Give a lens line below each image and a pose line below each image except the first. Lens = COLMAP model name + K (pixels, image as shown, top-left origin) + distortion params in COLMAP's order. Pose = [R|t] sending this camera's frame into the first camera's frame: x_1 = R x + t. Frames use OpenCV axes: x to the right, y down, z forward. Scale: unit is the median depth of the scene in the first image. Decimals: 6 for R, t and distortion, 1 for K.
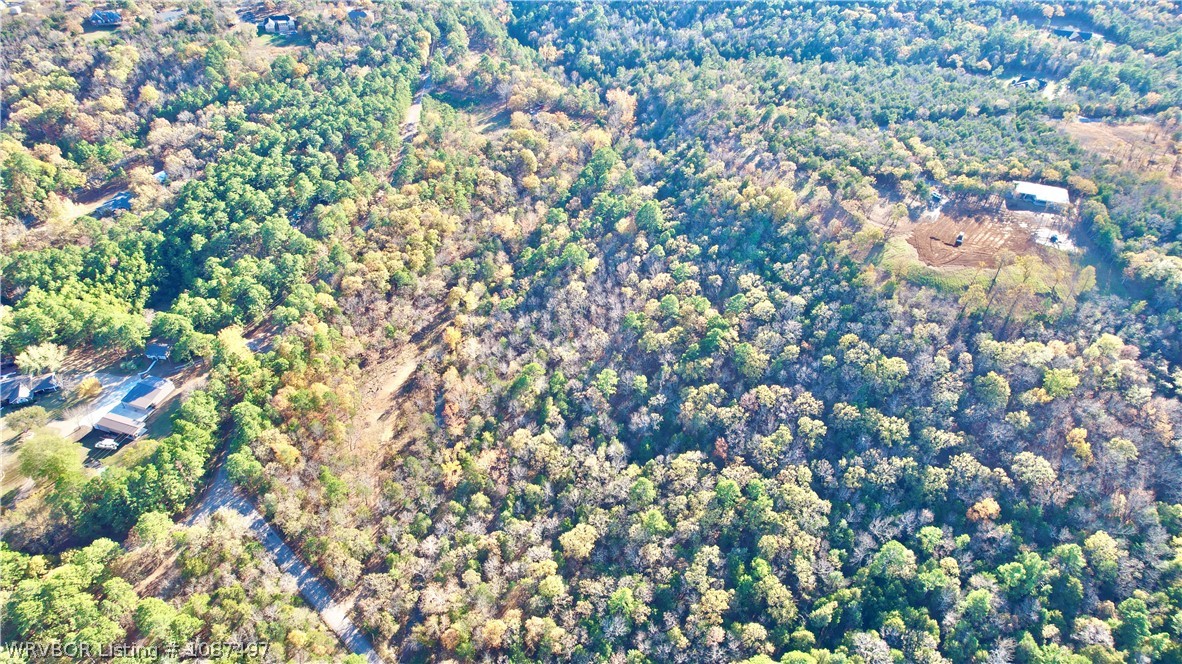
lens RADIAL K [[759.8, 0, 592.4], [0, 759.8, 332.9], [0, 0, 1]] dist [-0.074395, 0.067361]
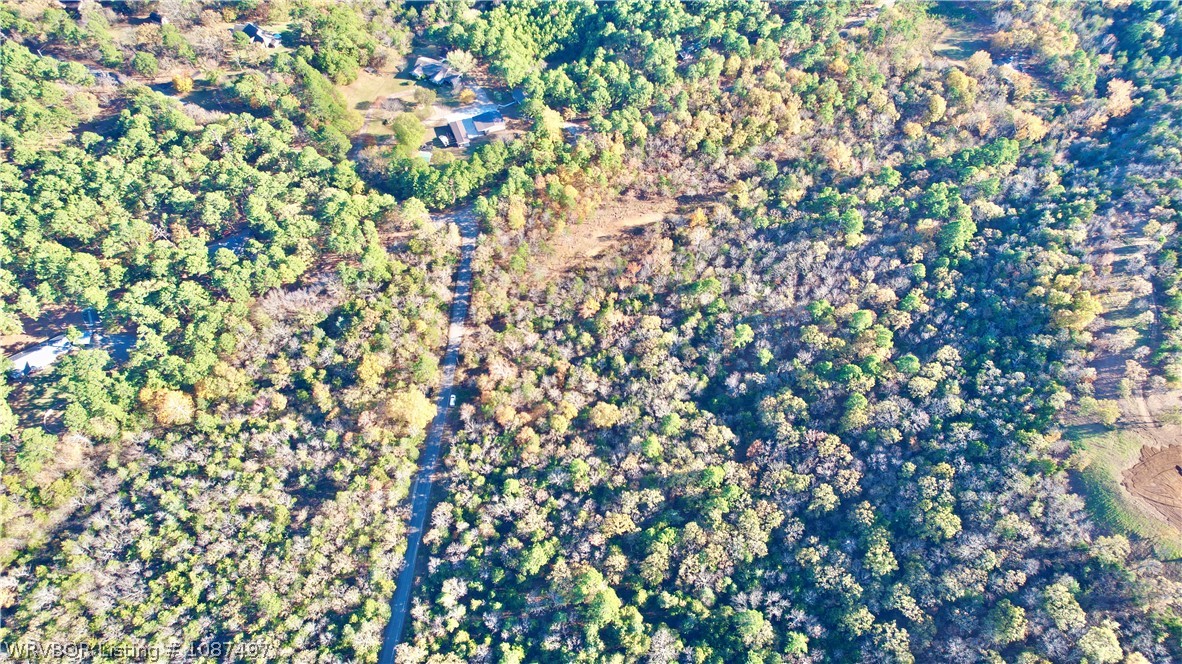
lens RADIAL K [[759.8, 0, 592.6], [0, 759.8, 327.8], [0, 0, 1]] dist [-0.074395, 0.067361]
pose [[0.618181, 0.650050, -0.441913, 0.343946], [-0.504917, 0.759272, 0.410567, -0.269475], [0.602421, -0.030675, 0.797589, -0.002751]]
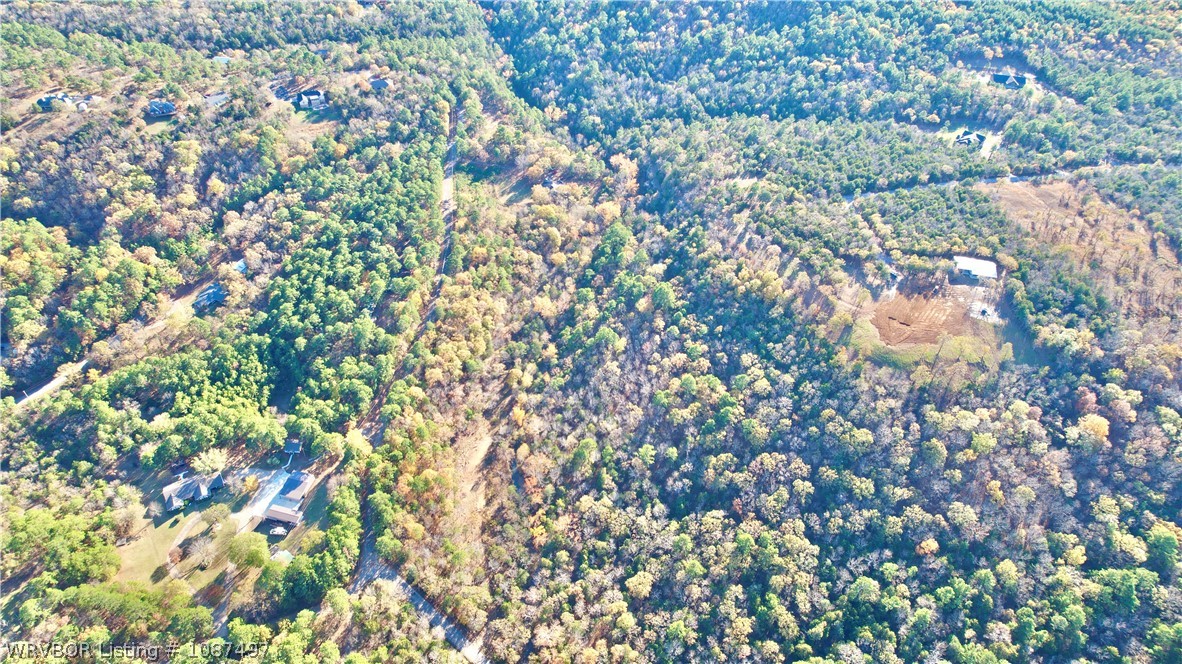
lens RADIAL K [[759.8, 0, 592.8], [0, 759.8, 333.2], [0, 0, 1]] dist [-0.074395, 0.067361]
pose [[0.998168, -0.046010, 0.039300, -0.110458], [0.043164, 0.996582, 0.070437, -0.228150], [-0.042407, -0.068612, 0.996742, -0.273987]]
